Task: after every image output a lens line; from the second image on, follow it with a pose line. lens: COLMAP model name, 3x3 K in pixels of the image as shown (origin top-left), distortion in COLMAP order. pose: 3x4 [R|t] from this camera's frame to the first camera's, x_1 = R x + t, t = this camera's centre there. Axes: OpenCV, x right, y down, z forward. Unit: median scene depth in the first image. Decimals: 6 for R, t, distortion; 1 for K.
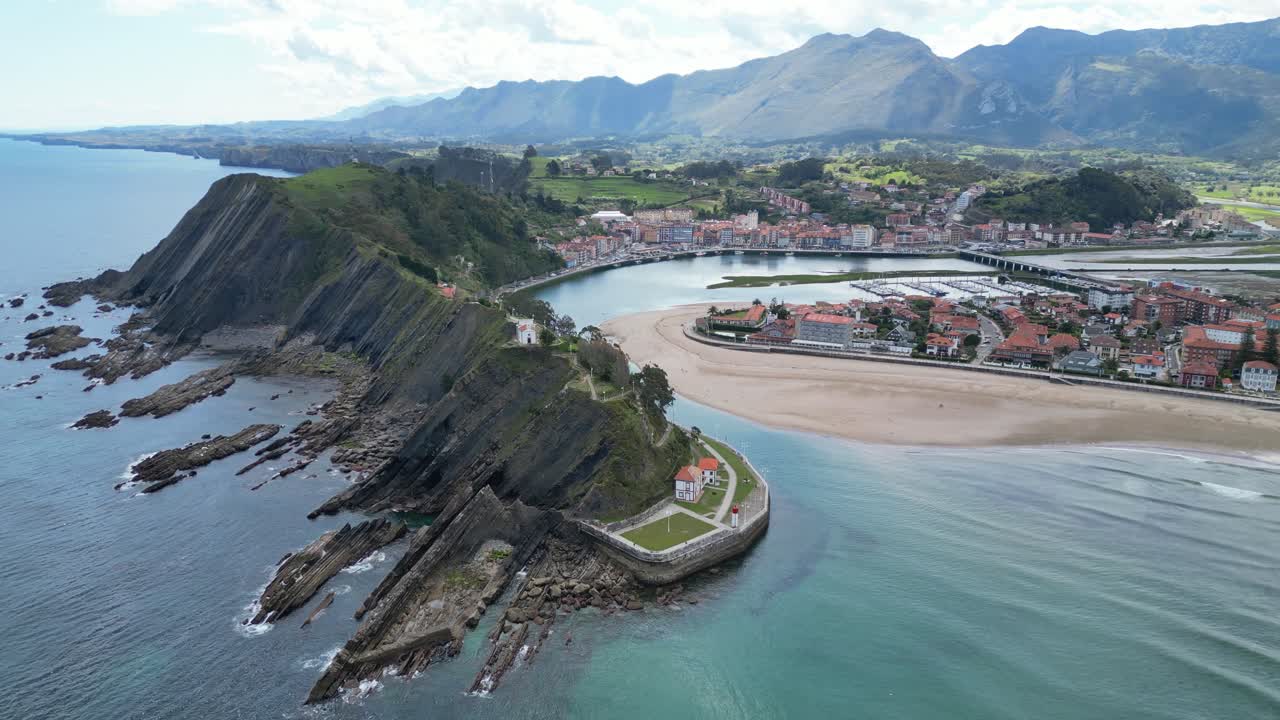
lens RADIAL K [[920.2, 0, 640.0], [0, 920.2, 360.0], [0, 0, 1]] dist [0.092557, -0.094059]
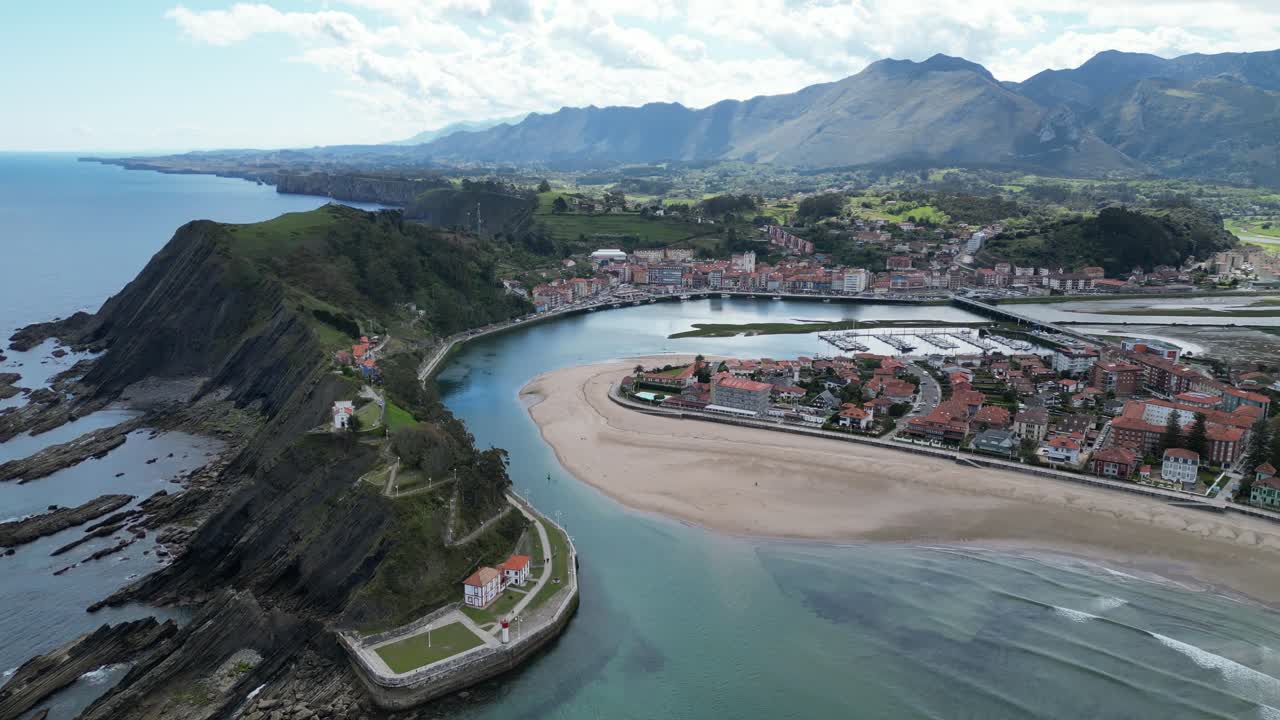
lens RADIAL K [[920.2, 0, 640.0], [0, 920.2, 360.0], [0, 0, 1]] dist [0.092557, -0.094059]
pose [[0.997402, 0.017488, -0.069880, 0.130153], [-0.019110, 0.999562, -0.022617, -0.037113], [0.069454, 0.023894, 0.997299, 0.029302]]
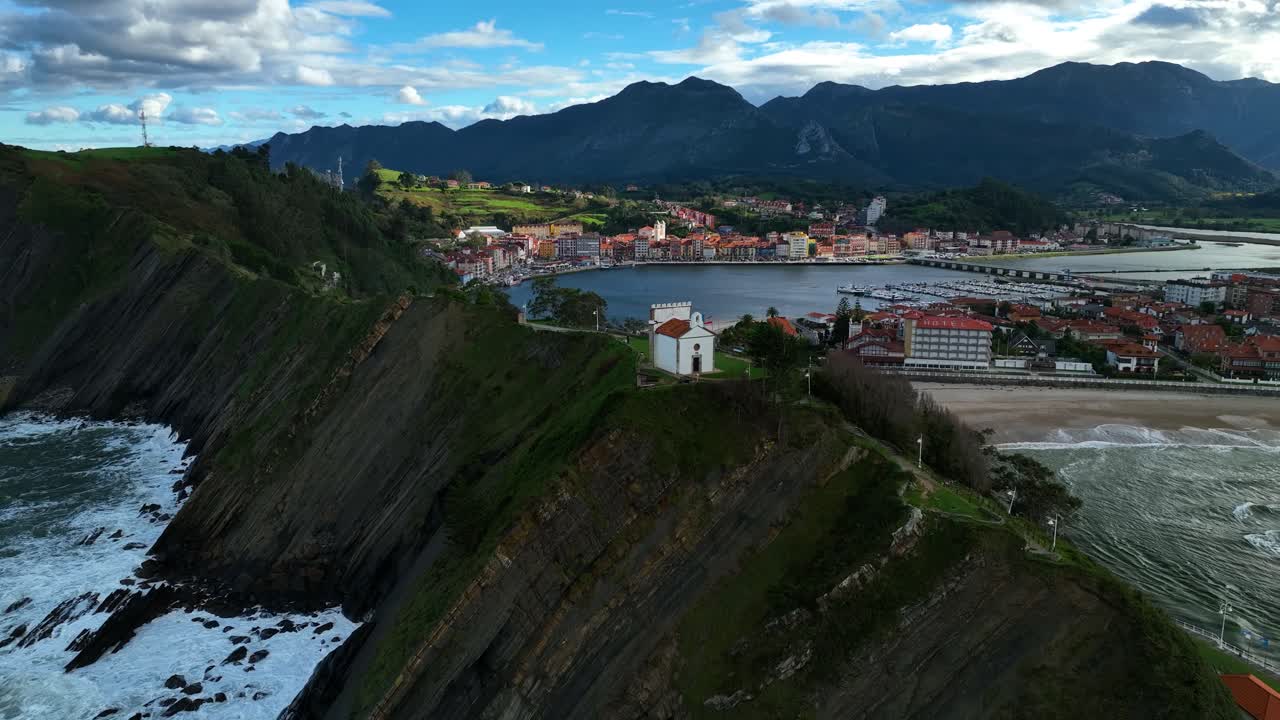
lens RADIAL K [[887.9, 0, 640.0], [0, 887.9, 360.0], [0, 0, 1]] dist [0.028847, -0.079805]
pose [[0.979806, -0.043688, 0.195120, -0.104284], [0.052137, 0.997902, -0.038379, -0.005859], [-0.193034, 0.047777, 0.980028, 0.352779]]
